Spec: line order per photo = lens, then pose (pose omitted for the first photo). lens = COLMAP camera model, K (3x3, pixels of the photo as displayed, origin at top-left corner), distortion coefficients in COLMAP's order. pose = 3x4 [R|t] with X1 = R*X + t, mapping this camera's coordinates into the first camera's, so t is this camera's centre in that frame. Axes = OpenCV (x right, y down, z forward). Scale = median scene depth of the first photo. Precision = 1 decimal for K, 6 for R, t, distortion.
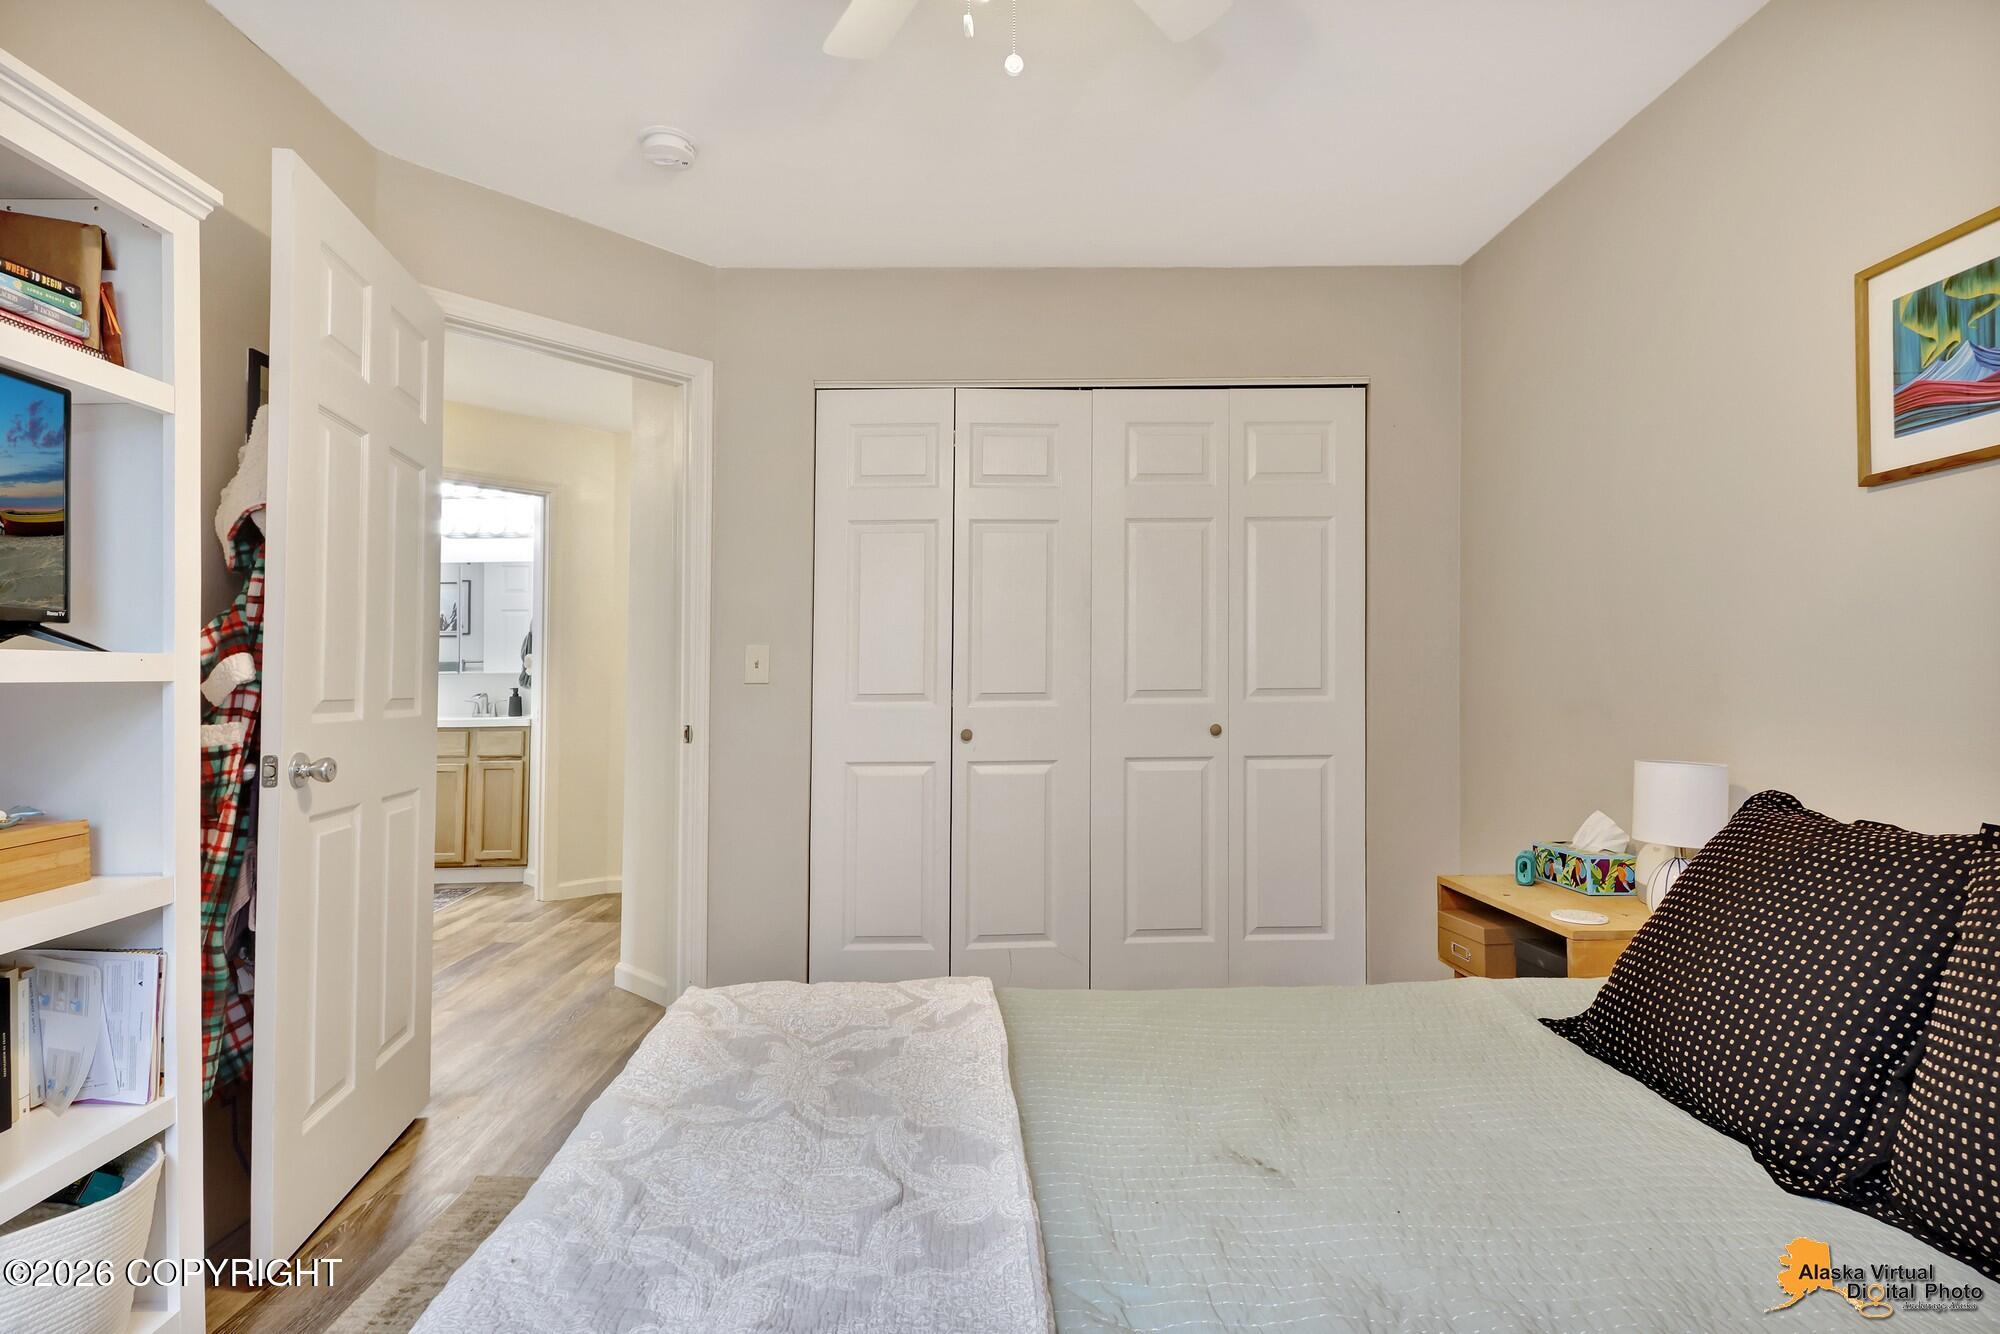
lens RADIAL K [[945.6, 0, 996.5], [0, 945.6, 673.3], [0, 0, 1]] dist [0.000136, 0.000519]
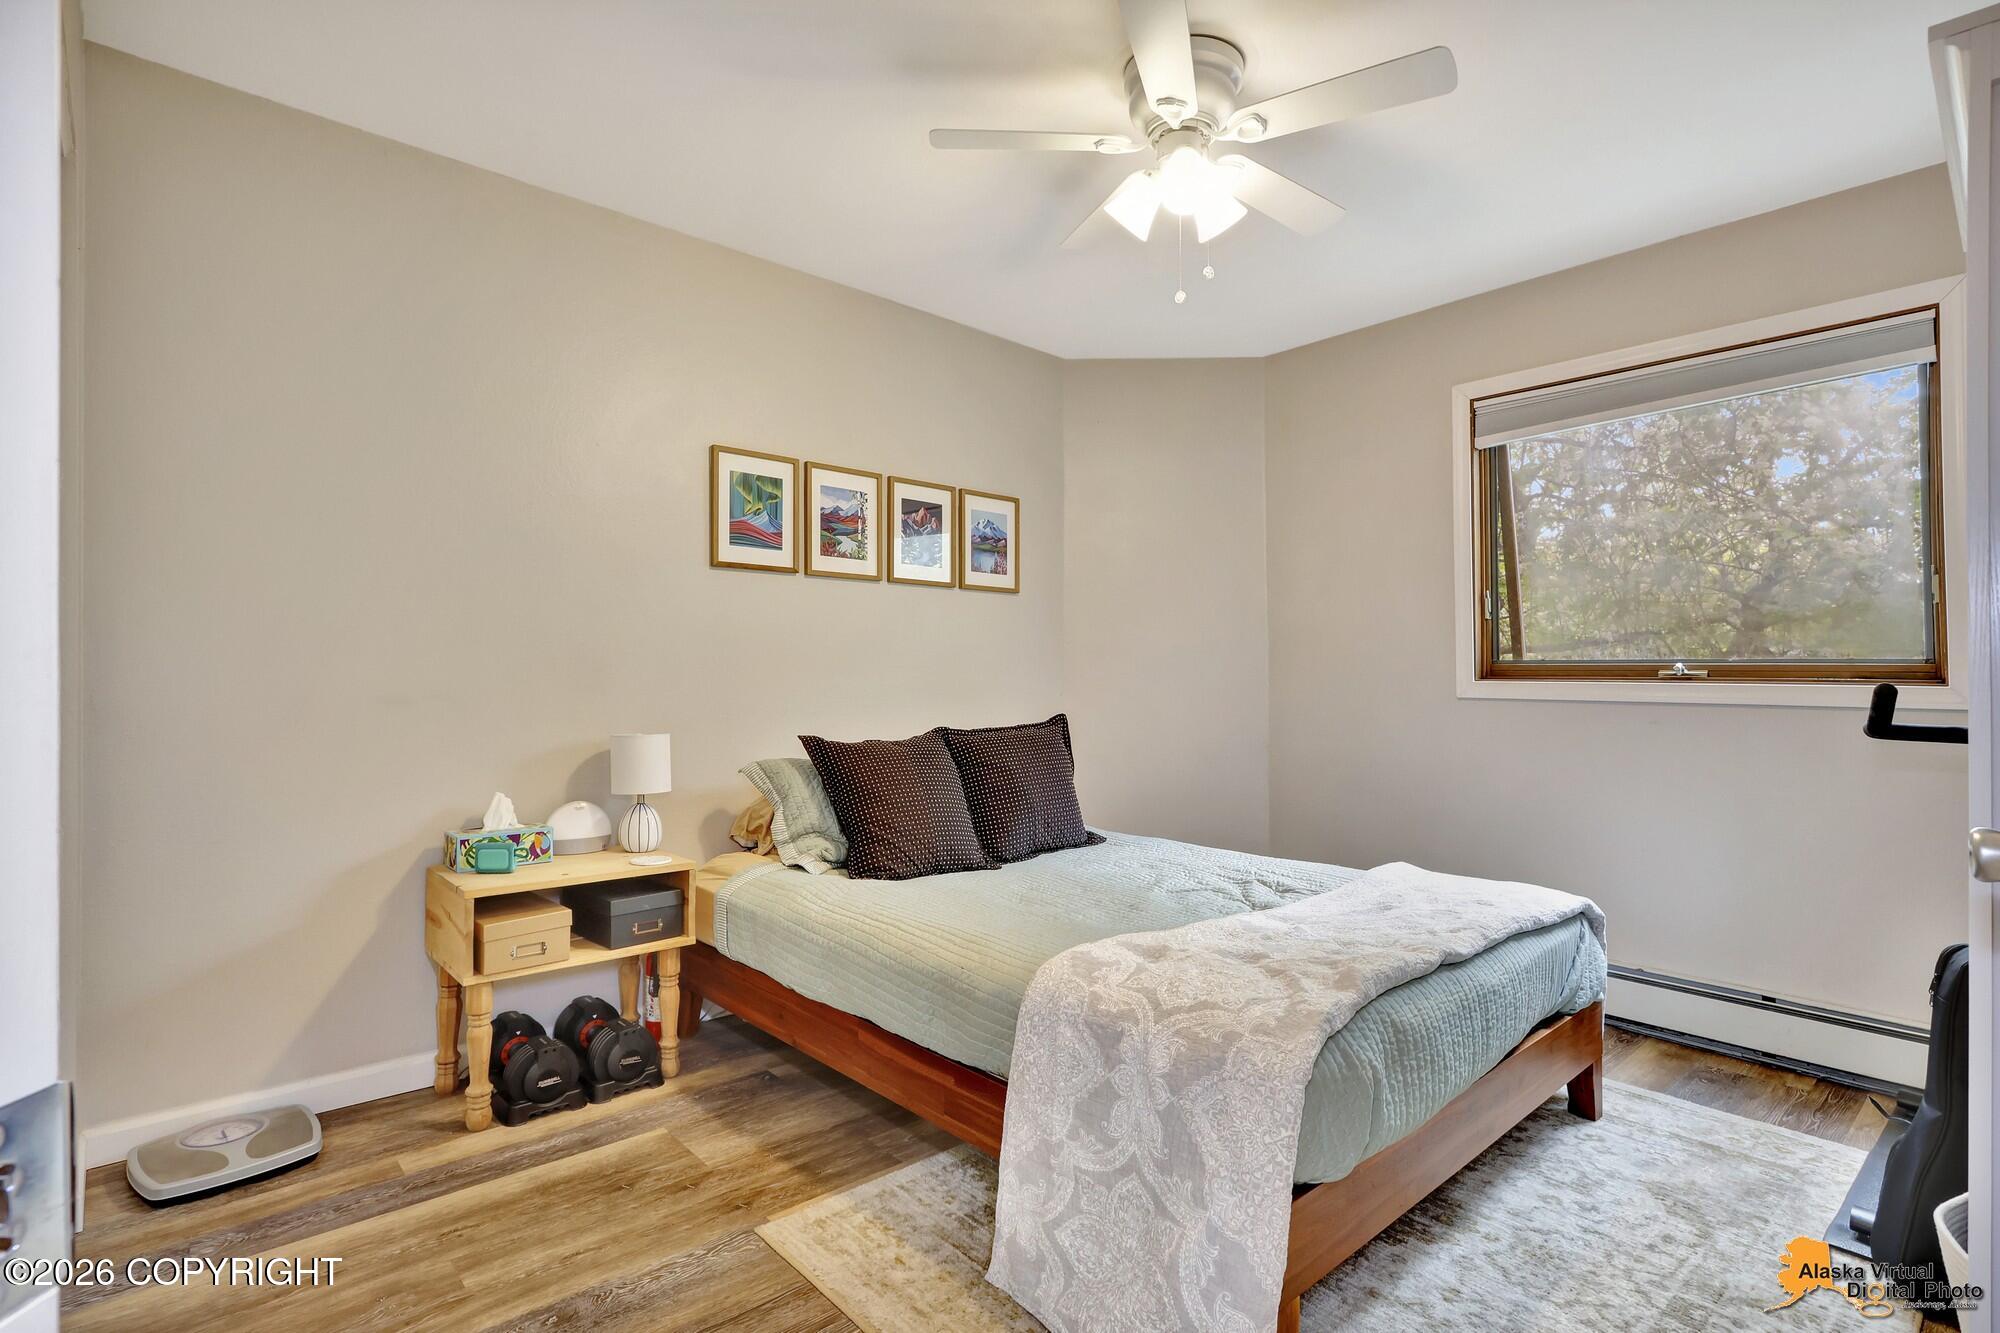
lens RADIAL K [[945.6, 0, 996.5], [0, 945.6, 672.8], [0, 0, 1]] dist [0.000136, 0.000519]
pose [[-0.637991, 0.004256, 0.770032, -0.803346], [-0.015593, 0.999708, -0.018444, 0.026060], [-0.769886, -0.023774, -0.637739, 1.773021]]
